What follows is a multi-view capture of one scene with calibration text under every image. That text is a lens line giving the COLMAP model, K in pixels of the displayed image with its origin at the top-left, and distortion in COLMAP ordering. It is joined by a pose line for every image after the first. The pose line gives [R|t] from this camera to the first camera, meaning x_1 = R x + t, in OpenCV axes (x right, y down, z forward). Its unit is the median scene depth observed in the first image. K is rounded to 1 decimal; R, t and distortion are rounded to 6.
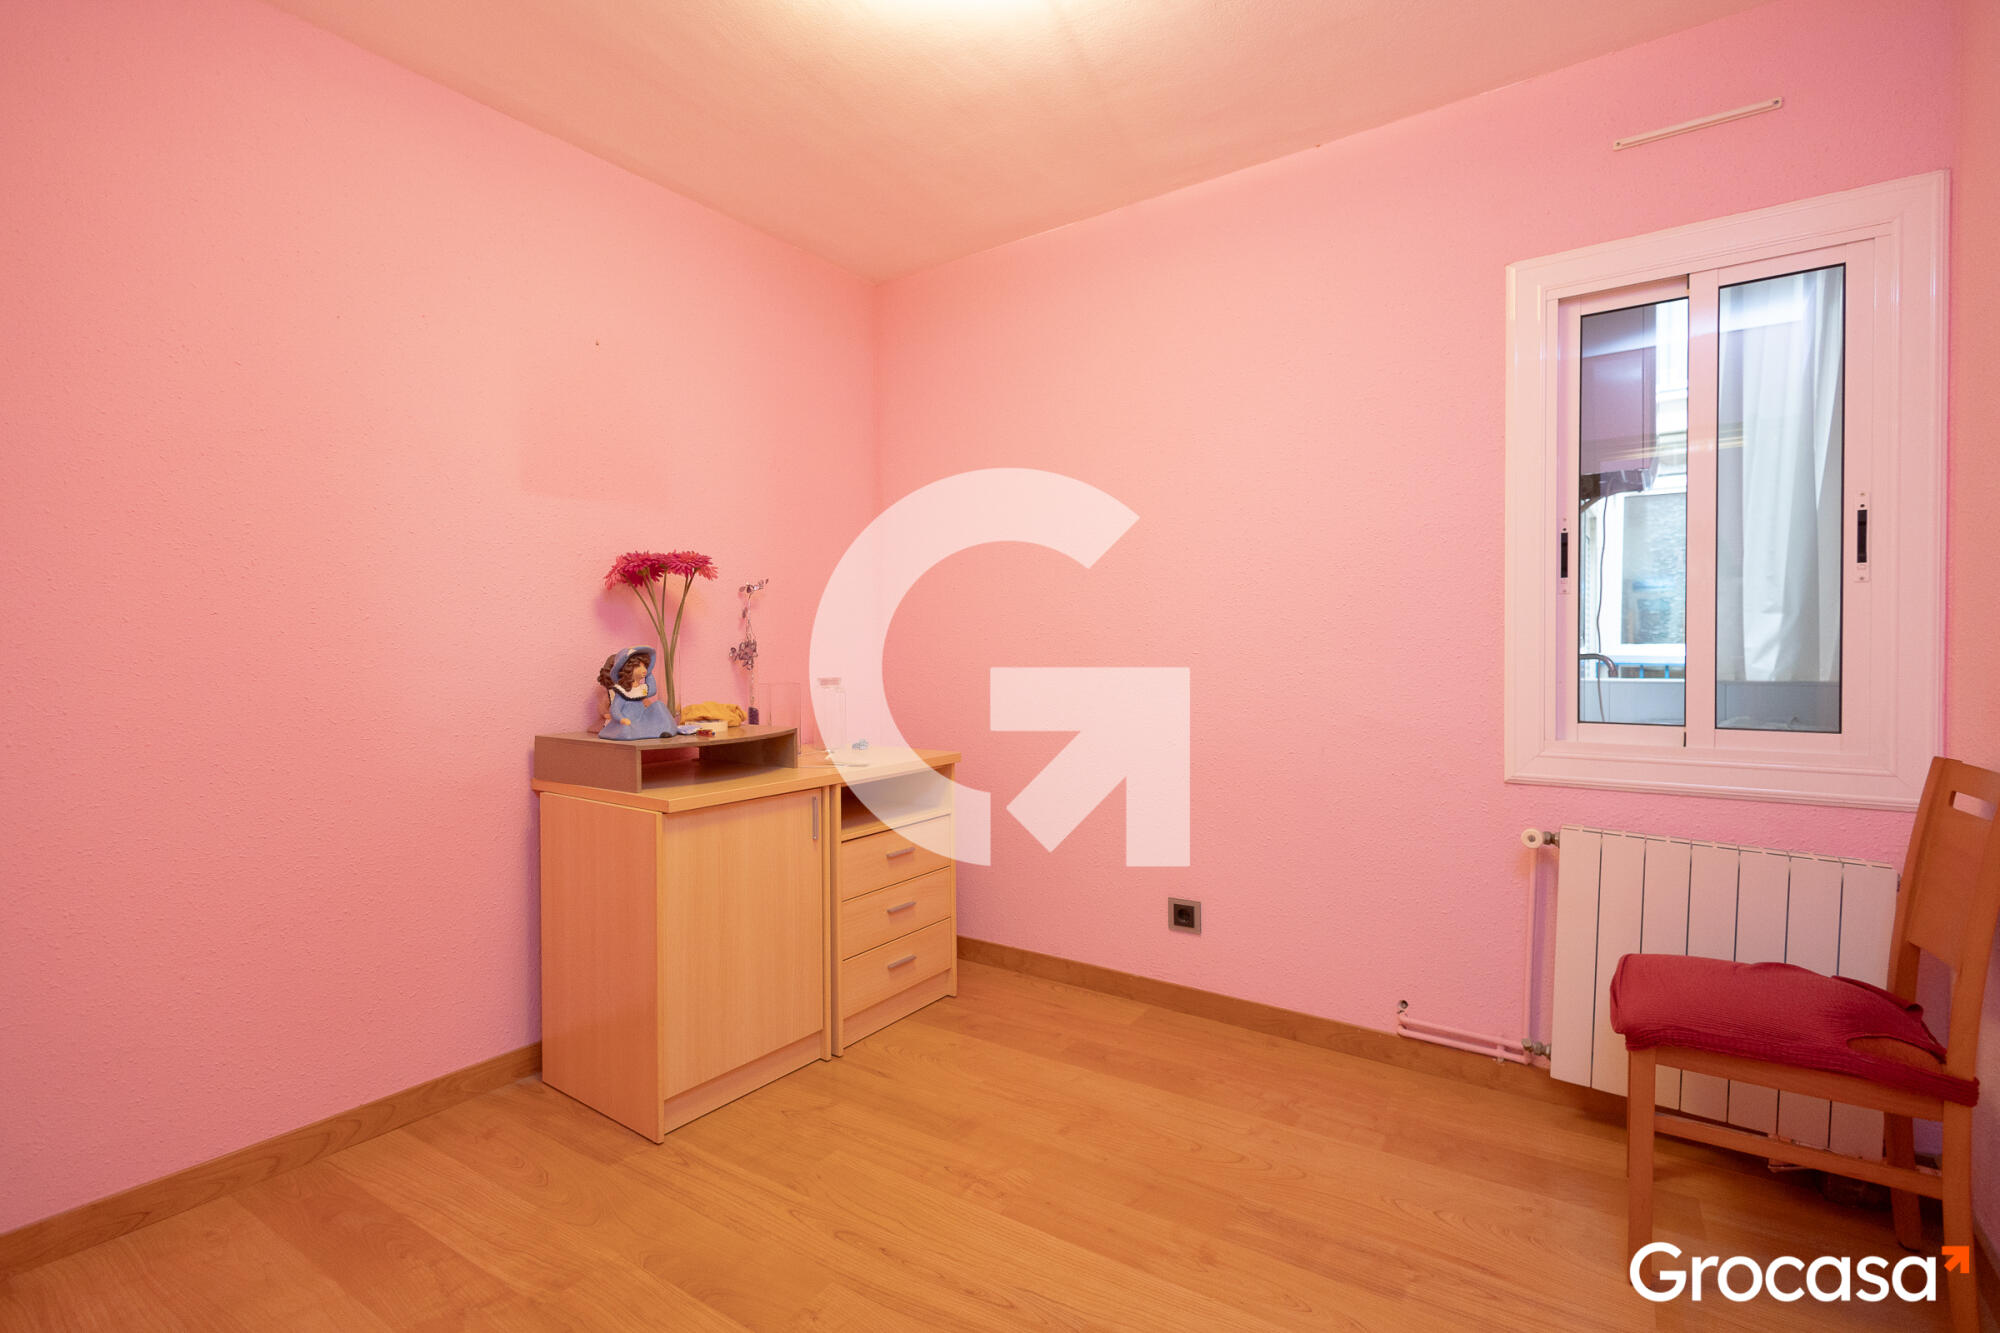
lens RADIAL K [[927.2, 0, 987.2], [0, 927.2, 659.9], [0, 0, 1]] dist [0.002166, 0.000647]
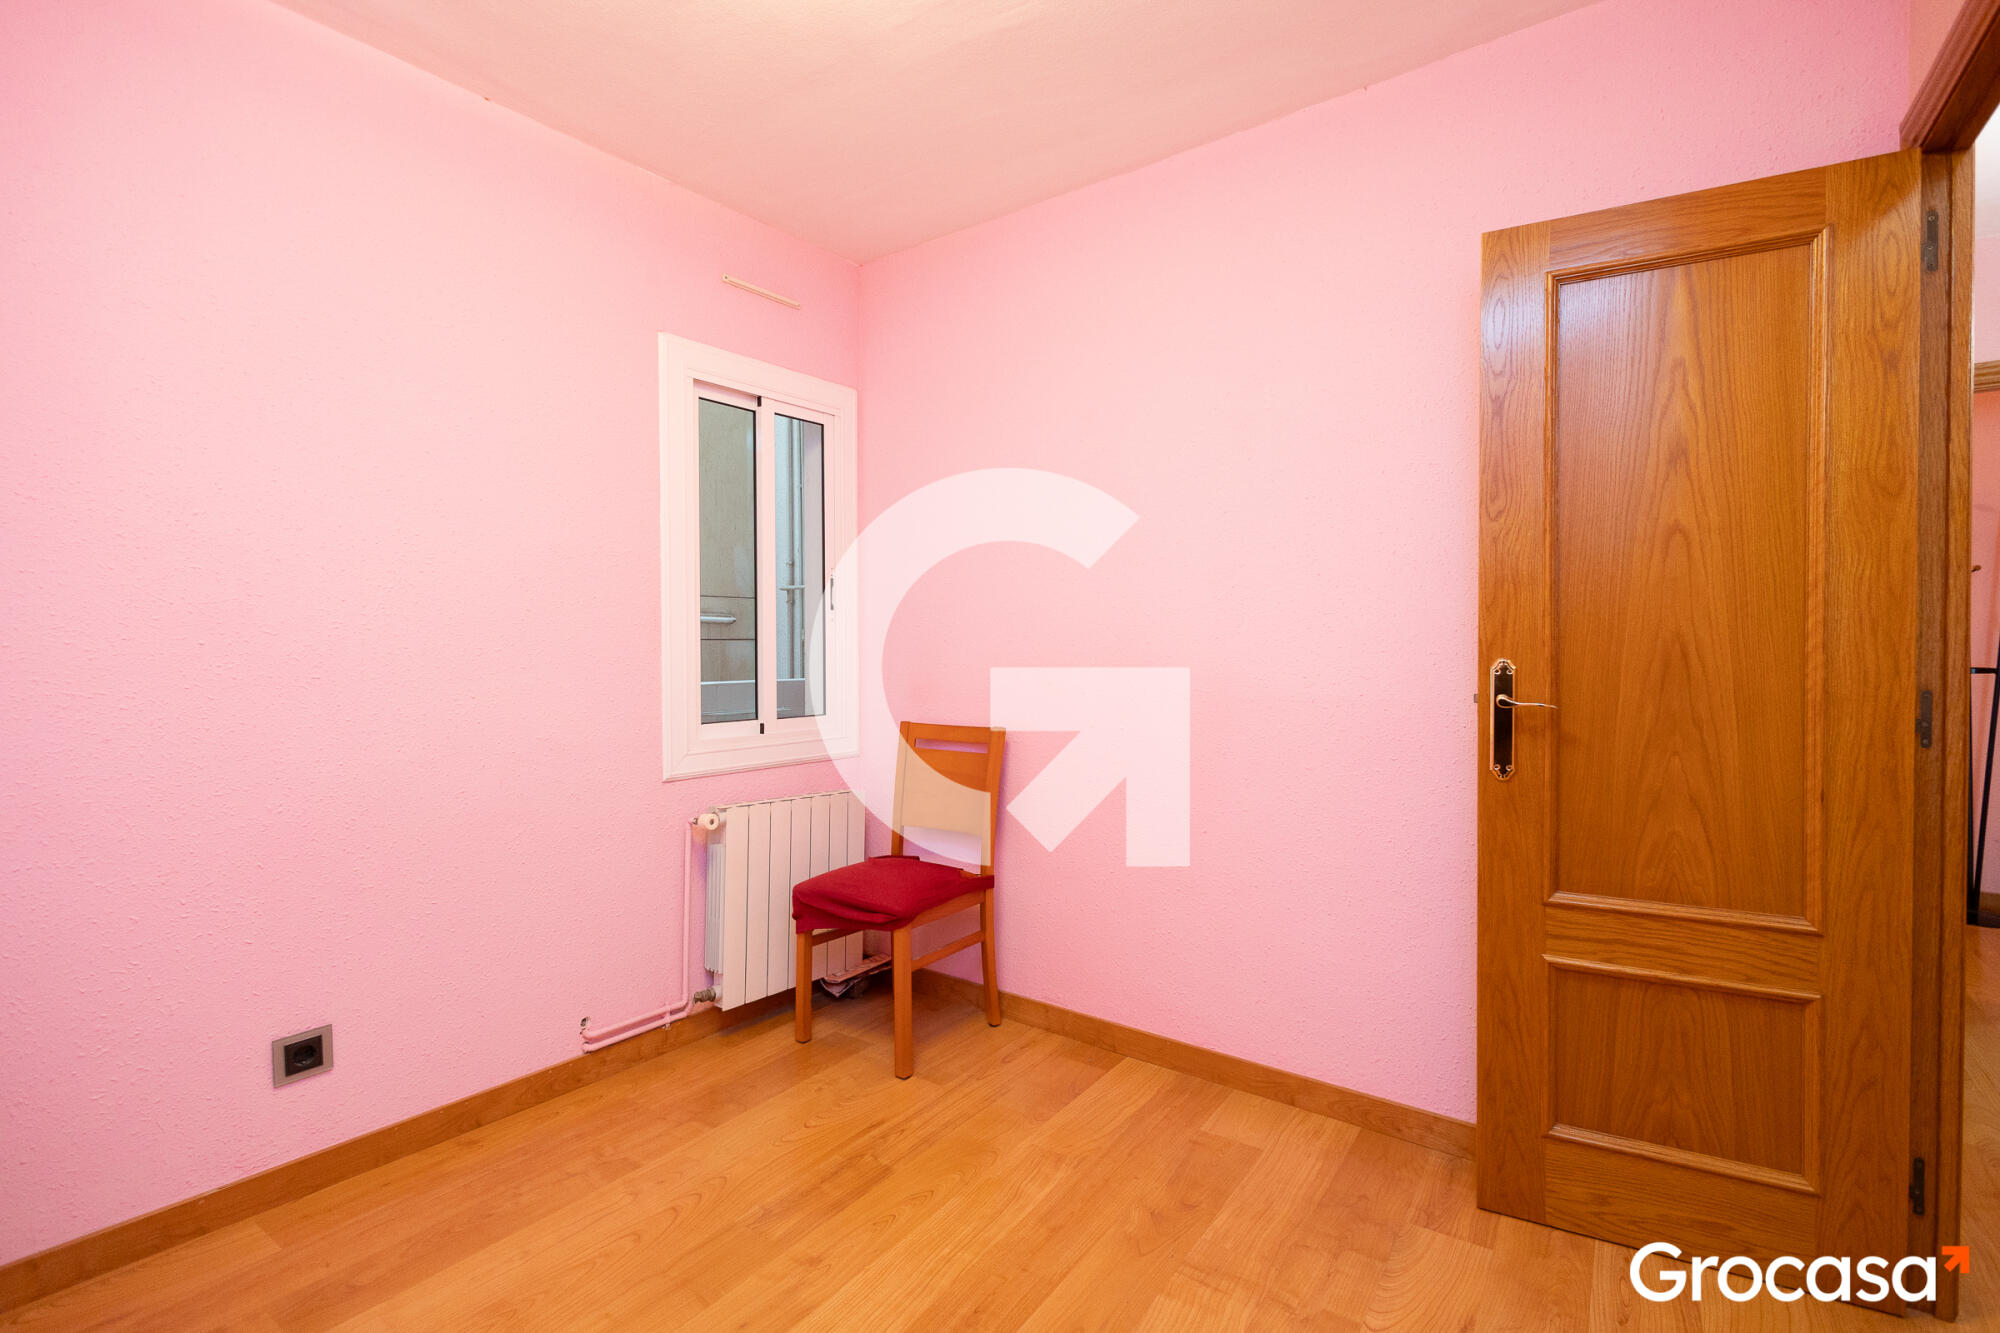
lens RADIAL K [[927.2, 0, 987.2], [0, 927.2, 659.9], [0, 0, 1]] dist [0.002166, 0.000647]
pose [[0.030761, -0.004672, 0.999516, -0.597533], [0.028501, 0.999587, 0.003795, -0.010652], [-0.999120, 0.028370, 0.030882, 0.587122]]
